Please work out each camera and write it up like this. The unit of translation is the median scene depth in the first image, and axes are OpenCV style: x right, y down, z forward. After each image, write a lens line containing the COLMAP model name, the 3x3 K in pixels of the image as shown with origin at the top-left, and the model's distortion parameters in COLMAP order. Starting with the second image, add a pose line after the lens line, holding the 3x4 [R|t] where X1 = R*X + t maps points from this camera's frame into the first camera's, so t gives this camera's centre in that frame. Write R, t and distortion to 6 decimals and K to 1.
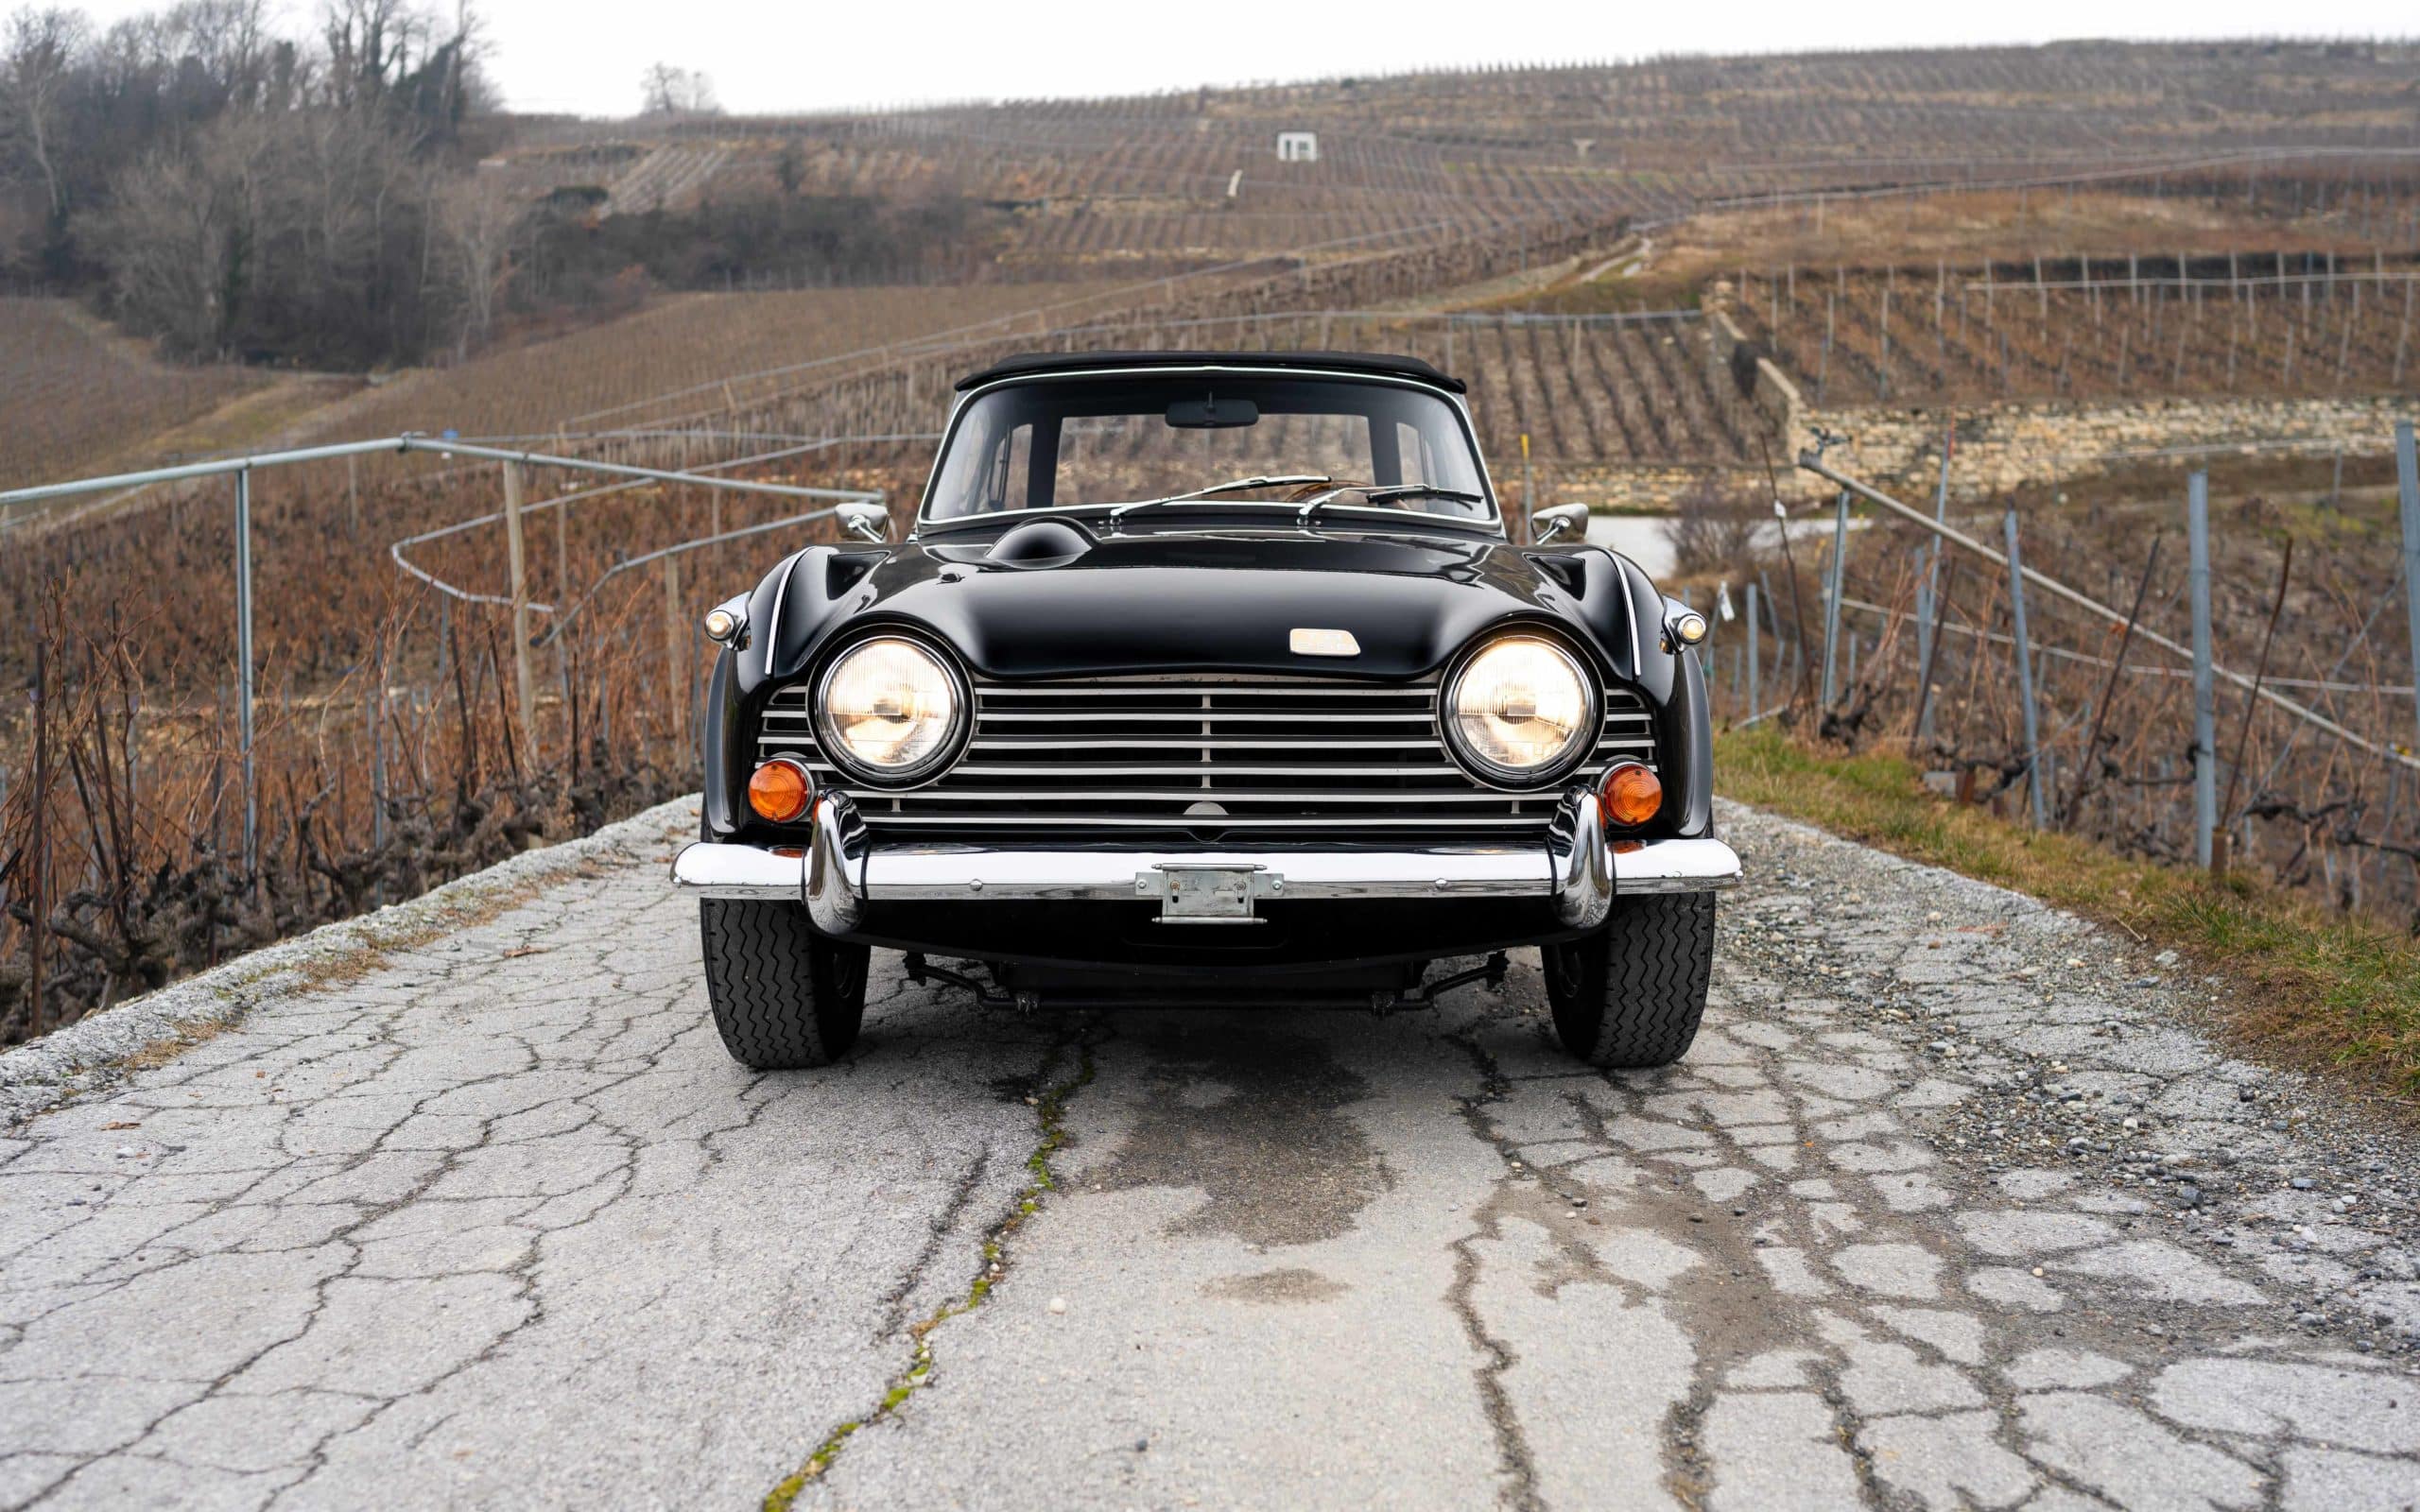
lens RADIAL K [[2322.7, 0, 1237.0], [0, 2322.7, 749.3], [0, 0, 1]] dist [-0.000824, 0.000000]
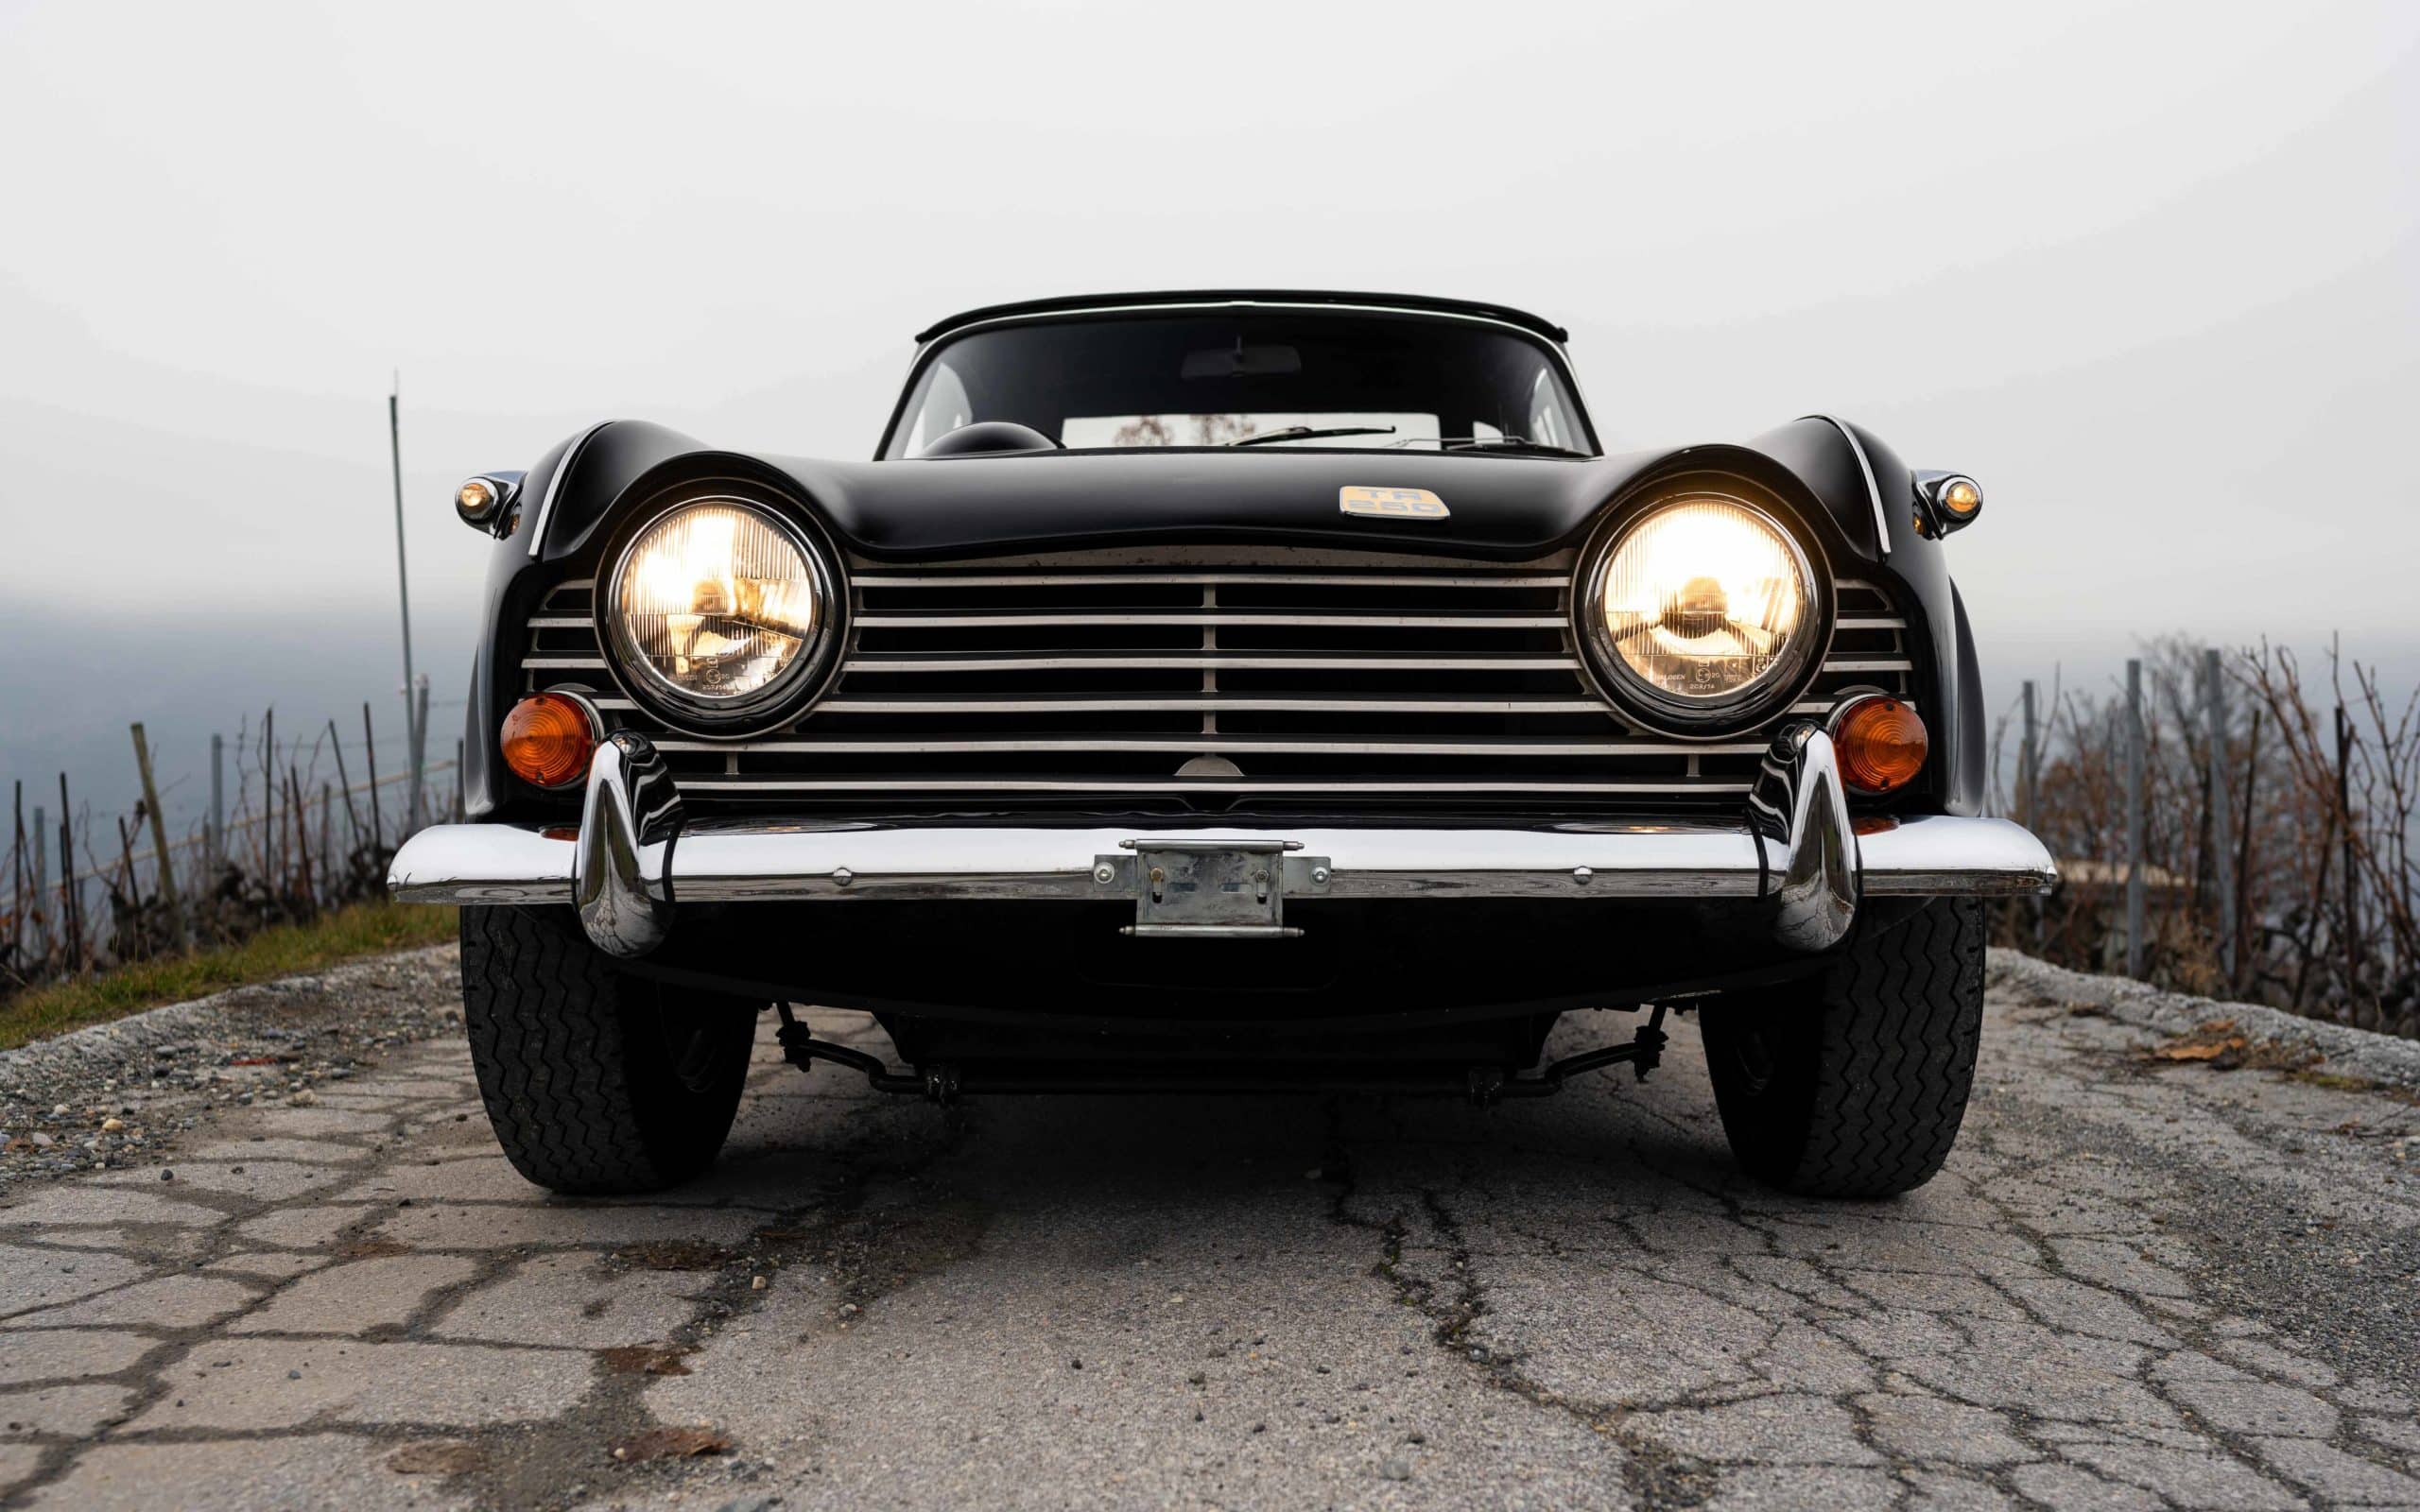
lens RADIAL K [[2322.7, 0, 1203.8], [0, 2322.7, 711.4], [0, 0, 1]] dist [-0.000824, 0.000000]
pose [[0.999334, -0.002421, -0.036401, 0.006508], [-0.001066, 0.995431, -0.095474, 0.054704], [0.036466, 0.095449, 0.994766, 0.275938]]
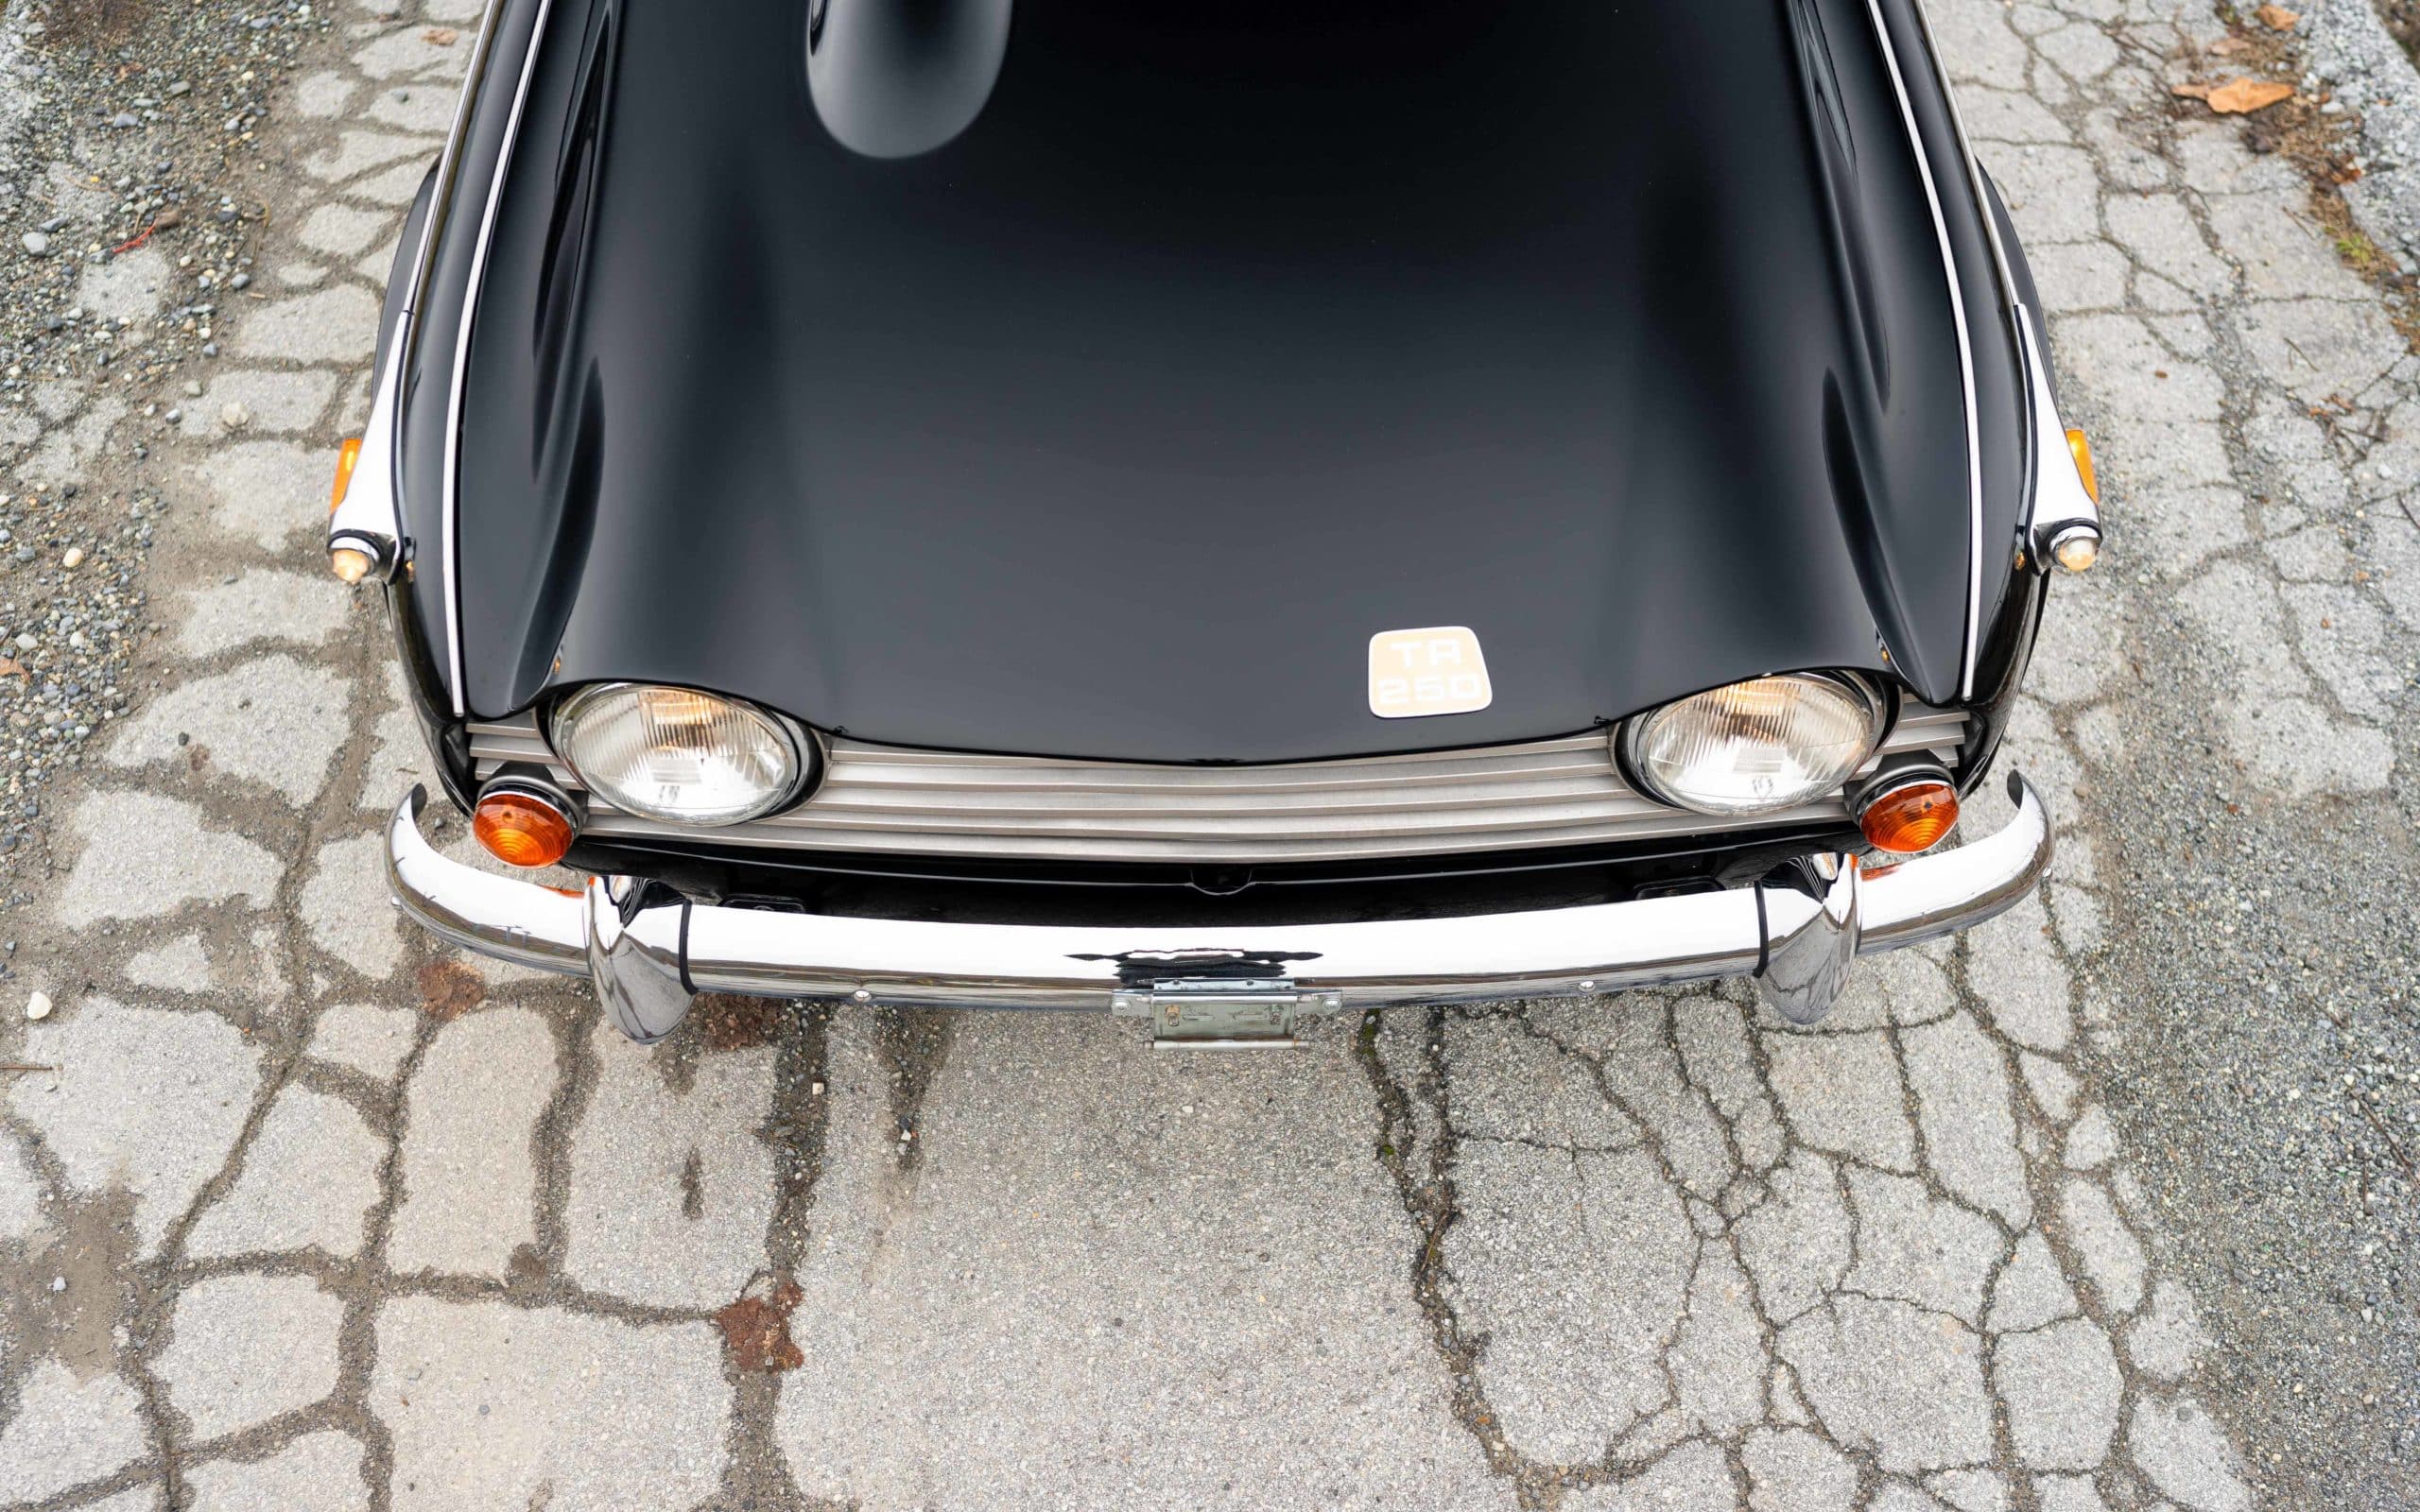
lens RADIAL K [[2322.7, 0, 1210.7], [0, 2322.7, 830.8], [0, 0, 1]] dist [-0.000824, 0.000000]
pose [[0.999984, -0.005617, 0.000921, -0.012098], [0.003214, 0.690692, 0.723142, -0.323006], [-0.004697, -0.723128, 0.690698, 0.434796]]
